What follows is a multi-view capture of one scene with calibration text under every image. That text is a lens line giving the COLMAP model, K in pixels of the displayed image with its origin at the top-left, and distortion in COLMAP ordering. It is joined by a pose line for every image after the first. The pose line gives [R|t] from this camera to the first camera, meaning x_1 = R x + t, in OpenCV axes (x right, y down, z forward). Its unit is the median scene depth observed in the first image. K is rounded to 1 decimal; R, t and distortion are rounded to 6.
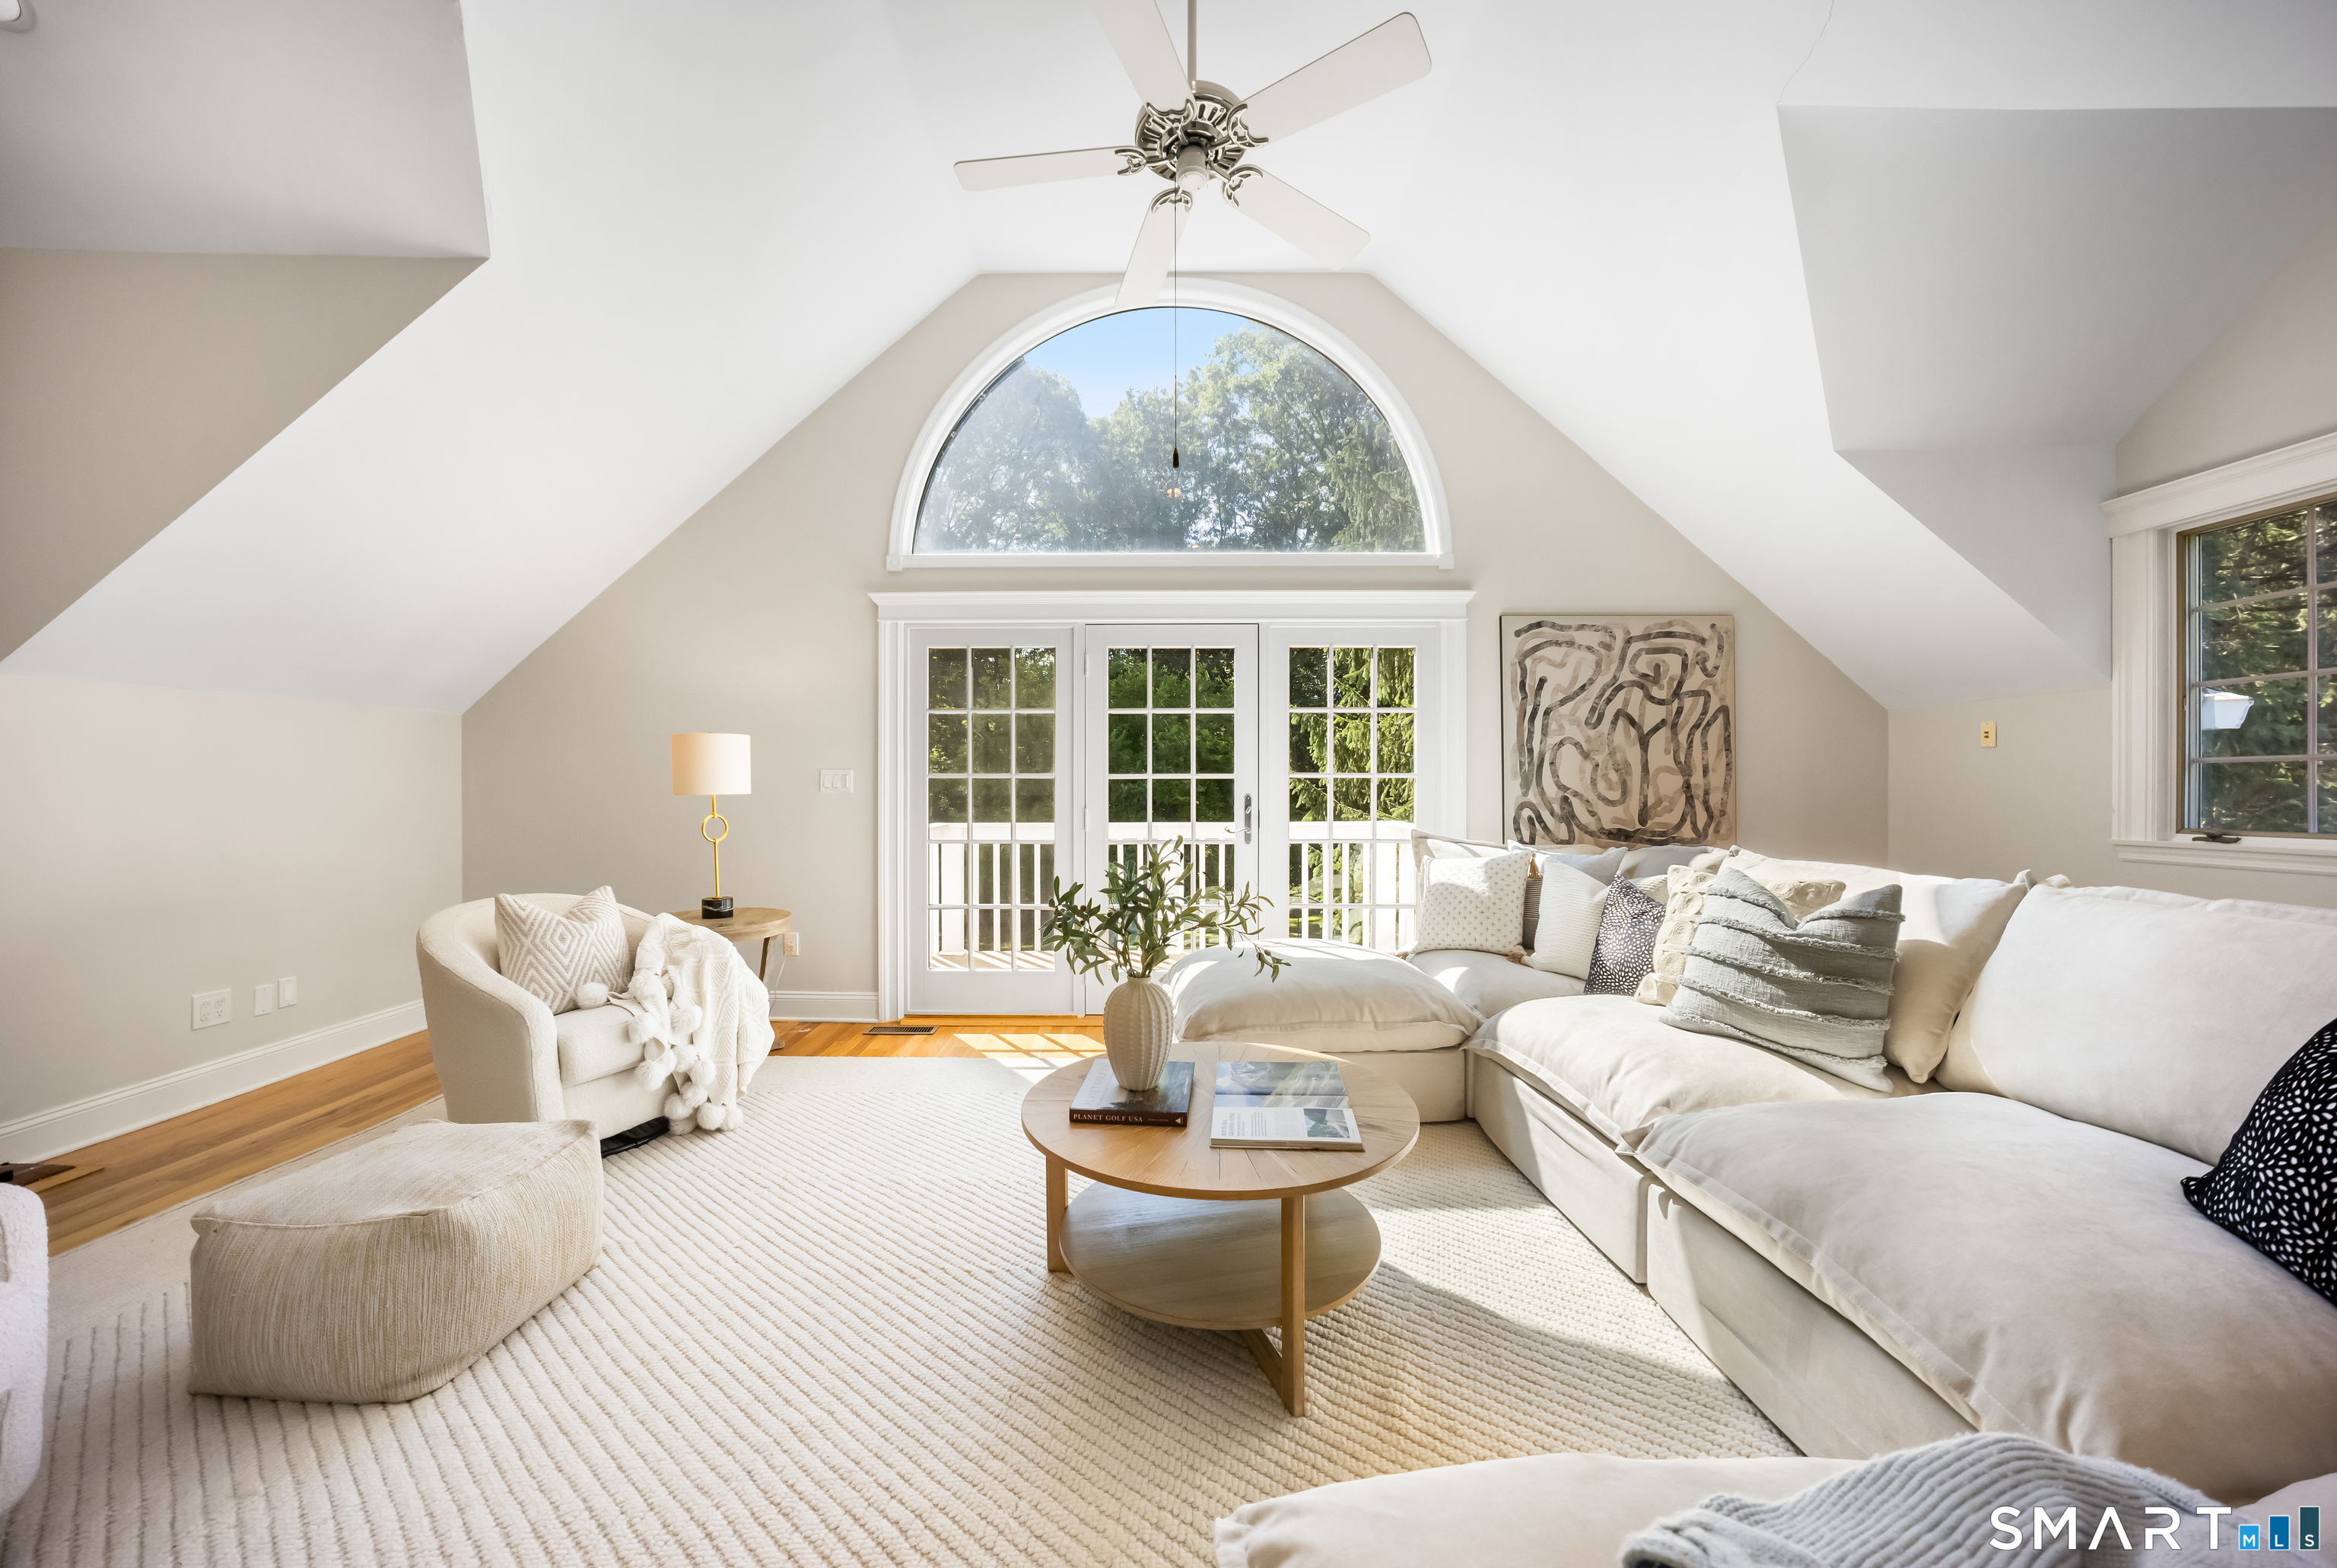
lens RADIAL K [[864.5, 0, 1163.4], [0, 864.5, 790.1], [0, 0, 1]] dist [-0.032644, 0.012866]
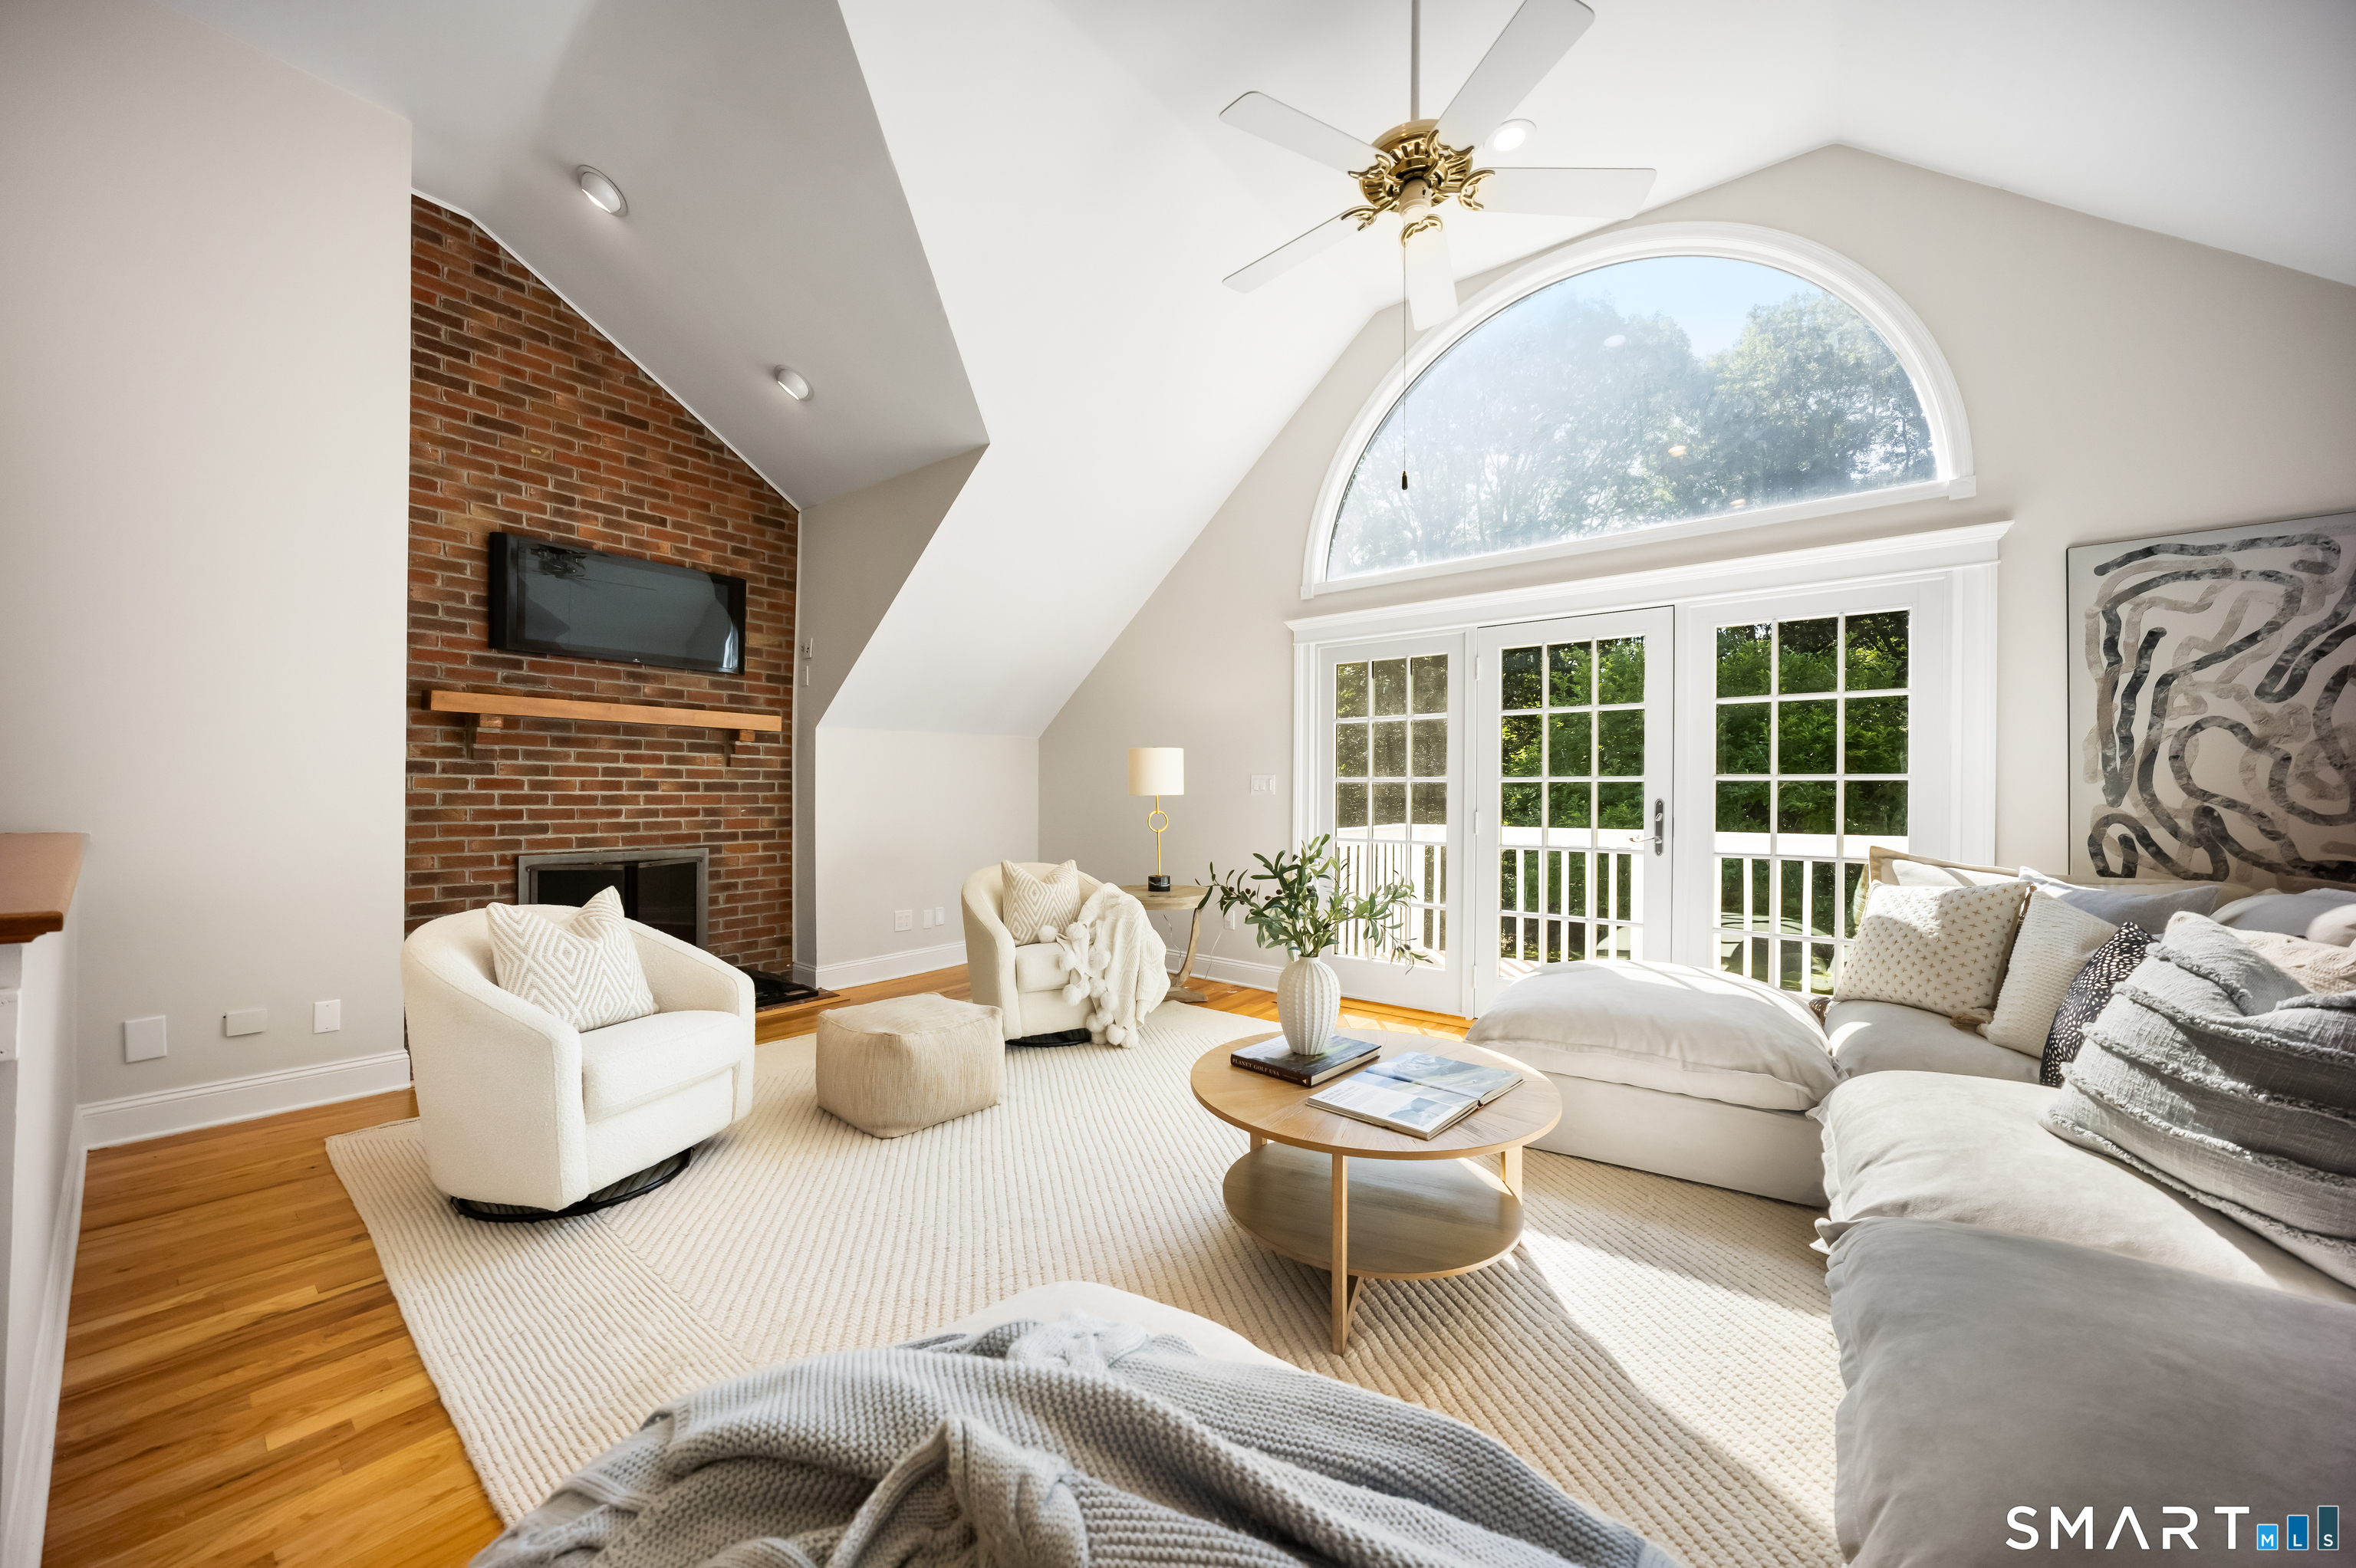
lens RADIAL K [[870.8, 0, 1158.6], [0, 870.8, 793.6], [0, 0, 1]] dist [-0.029642, 0.012393]
pose [[0.773865, 0.006042, -0.633321, 0.267394], [-0.005413, 0.999981, 0.002925, -0.001014], [0.633327, 0.001165, 0.773883, -0.009500]]
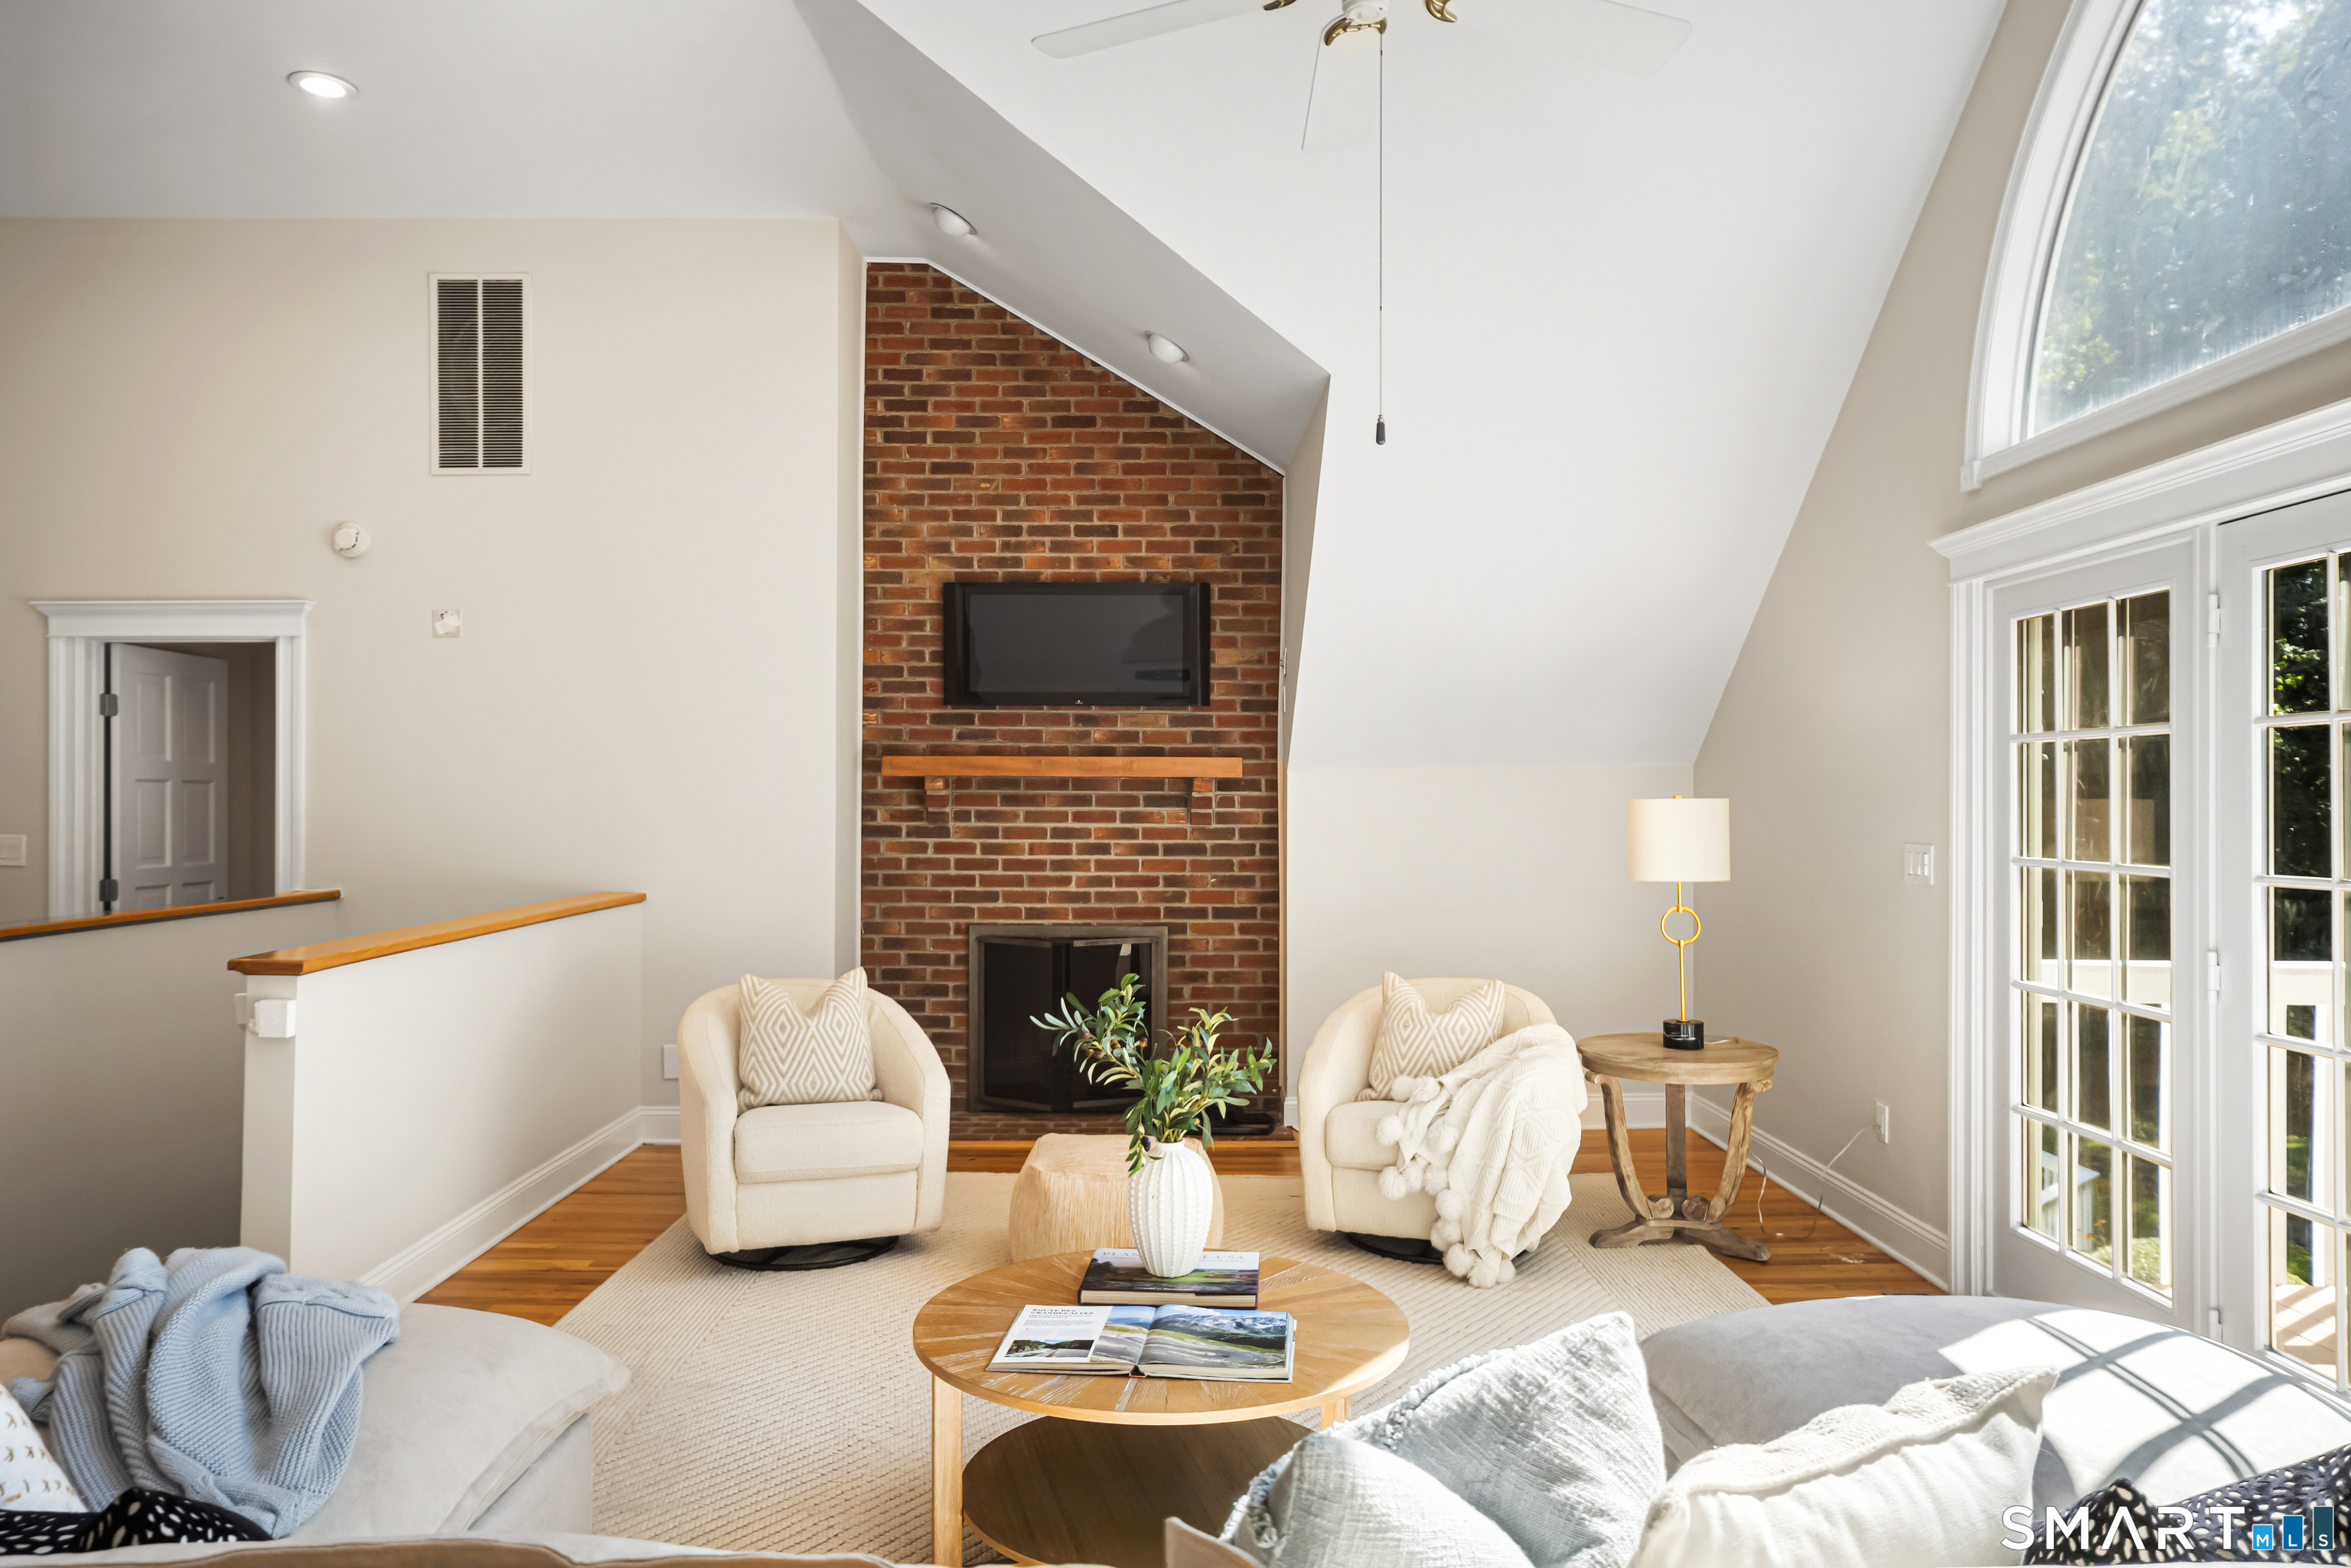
lens RADIAL K [[1555.8, 0, 1092.6], [0, 1555.8, 782.7], [0, 0, 1]] dist [-0.003999, 0.000343]
pose [[-0.036081, -0.011544, -0.999282, 0.725752], [0.000337, 0.999933, -0.011564, -0.055076], [0.999349, -0.000754, -0.036075, 0.477793]]
